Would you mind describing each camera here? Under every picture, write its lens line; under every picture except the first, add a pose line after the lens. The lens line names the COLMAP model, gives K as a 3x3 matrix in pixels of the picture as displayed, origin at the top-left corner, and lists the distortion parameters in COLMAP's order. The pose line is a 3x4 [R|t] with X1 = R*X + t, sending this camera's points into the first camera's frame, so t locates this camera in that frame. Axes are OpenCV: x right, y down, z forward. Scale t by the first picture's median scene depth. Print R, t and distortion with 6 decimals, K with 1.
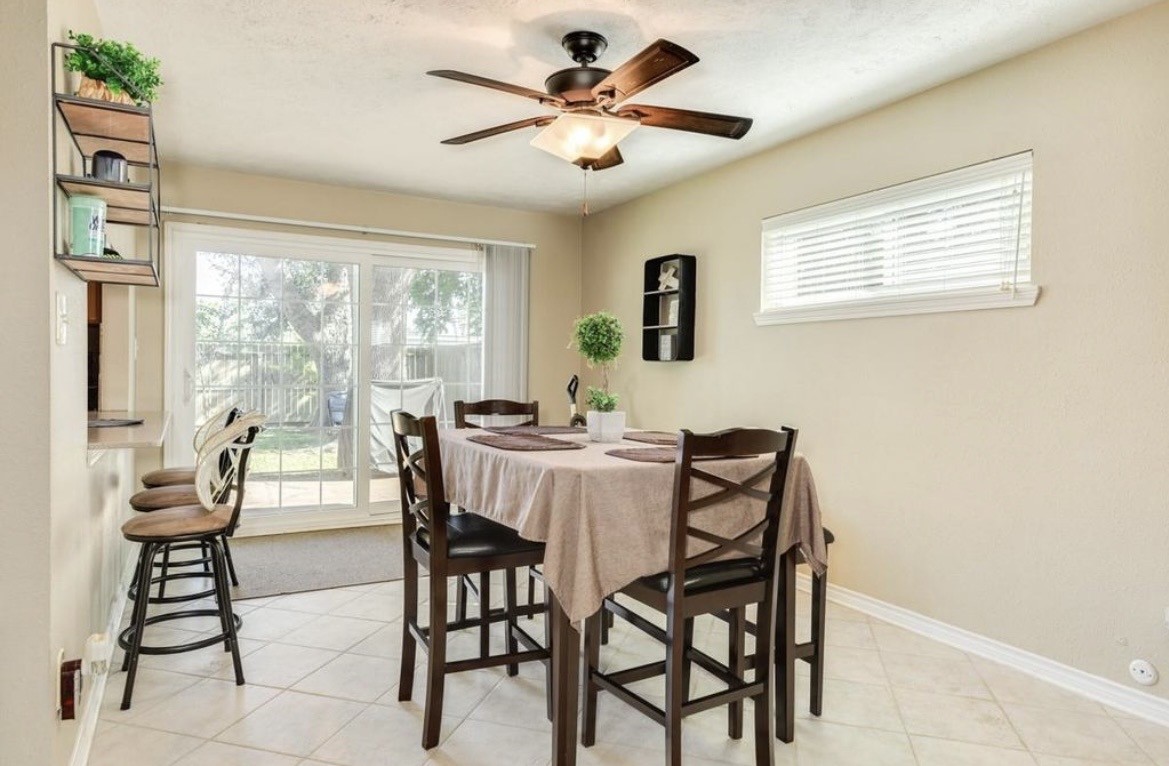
lens RADIAL K [[701.5, 0, 584.5], [0, 701.5, 383.0], [0, 0, 1]] dist [0.001563, 0.000115]
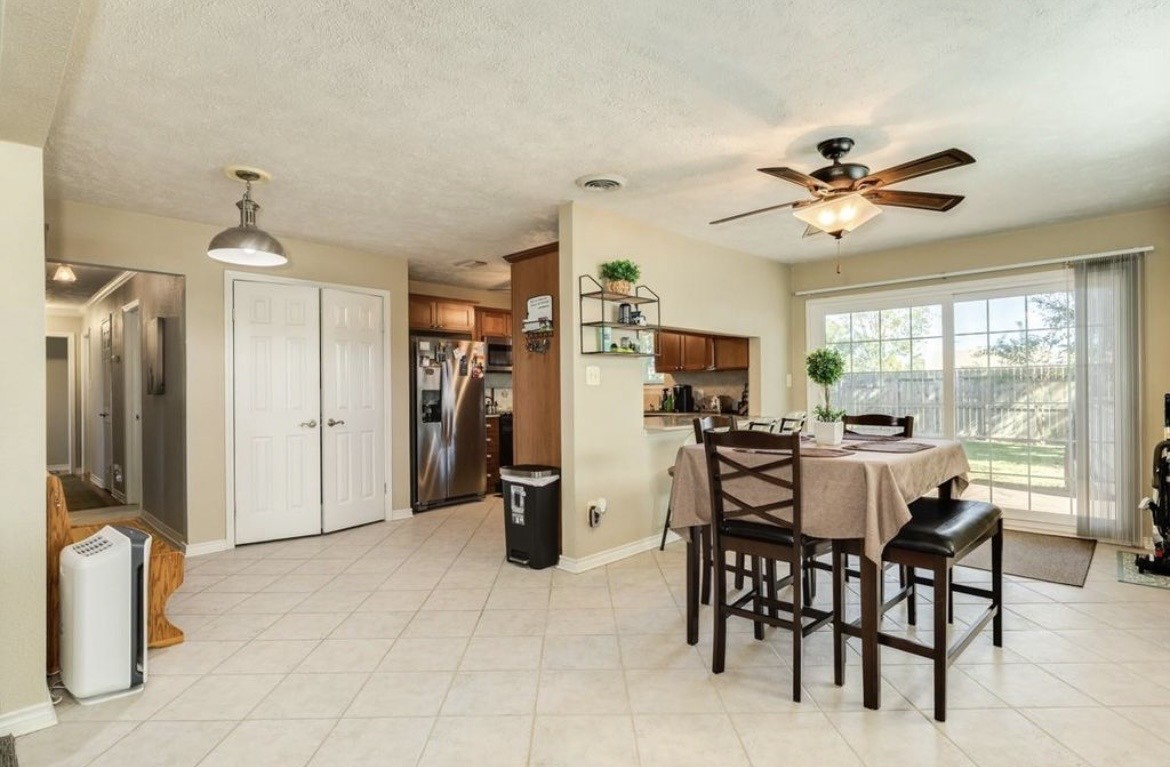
lens RADIAL K [[581.5, 0, 585.0], [0, 581.5, 383.5], [0, 0, 1]] dist [0.000477, 0.000073]
pose [[0.288447, -0.025635, -0.957153, 0.977000], [-0.005981, 0.999574, -0.028573, 0.002169], [0.957477, 0.013966, 0.288171, 0.246021]]
